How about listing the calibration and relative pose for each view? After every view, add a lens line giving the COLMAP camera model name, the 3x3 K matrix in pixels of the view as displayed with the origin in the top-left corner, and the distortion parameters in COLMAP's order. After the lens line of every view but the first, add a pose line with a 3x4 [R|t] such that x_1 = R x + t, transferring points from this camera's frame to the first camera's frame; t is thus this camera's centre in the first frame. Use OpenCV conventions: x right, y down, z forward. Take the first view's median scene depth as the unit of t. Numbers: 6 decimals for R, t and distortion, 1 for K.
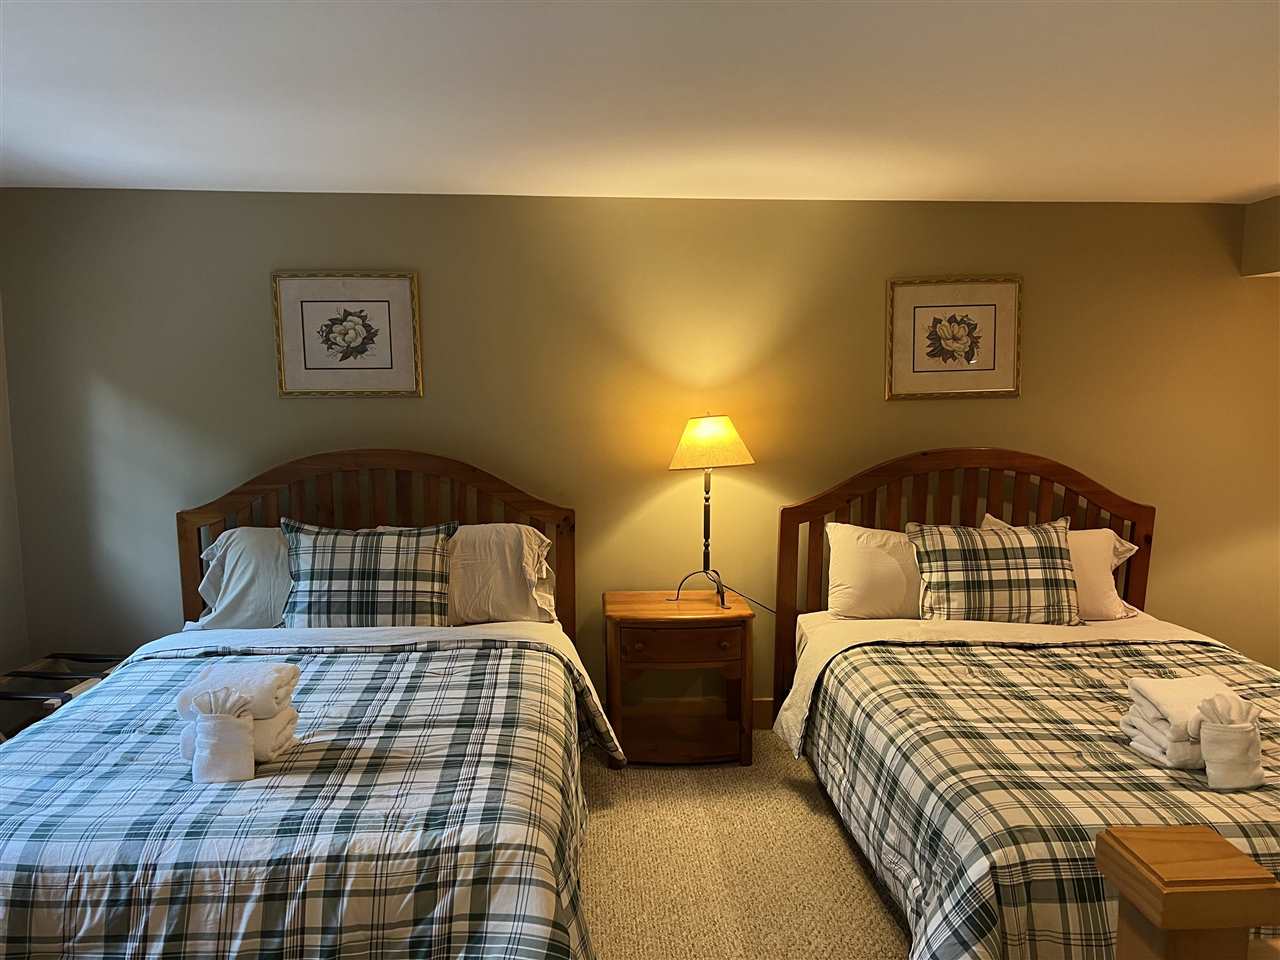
lens RADIAL K [[953.5, 0, 646.9], [0, 953.5, 477.4], [0, 0, 1]] dist [0.063634, -0.076279]
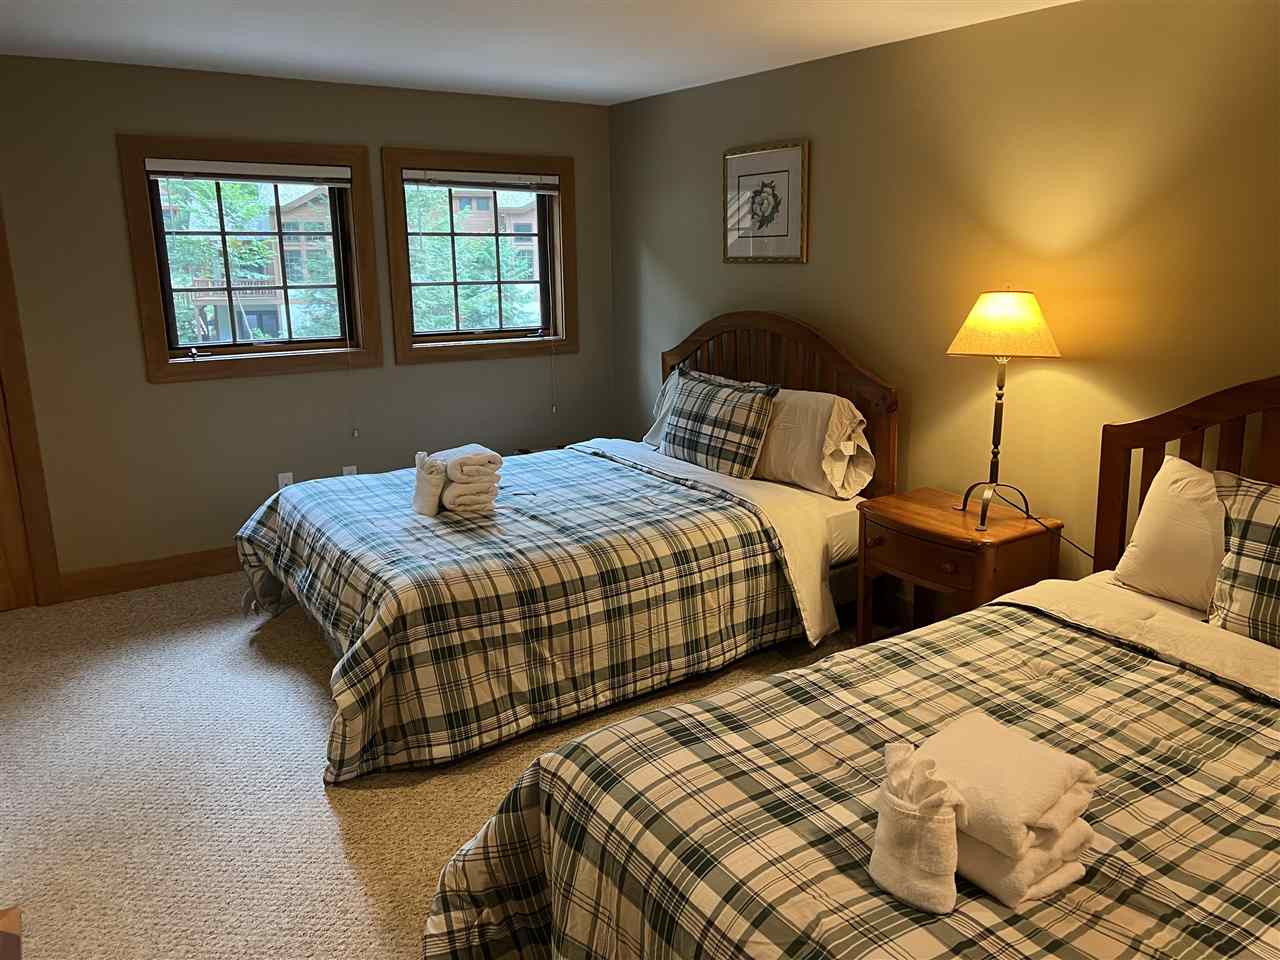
lens RADIAL K [[953.5, 0, 646.9], [0, 953.5, 477.4], [0, 0, 1]] dist [0.063634, -0.076279]
pose [[0.498771, 0.203735, -0.842449, 0.646081], [-0.091025, 0.978919, 0.182846, -0.033222], [0.861941, -0.014514, 0.506801, 0.340516]]
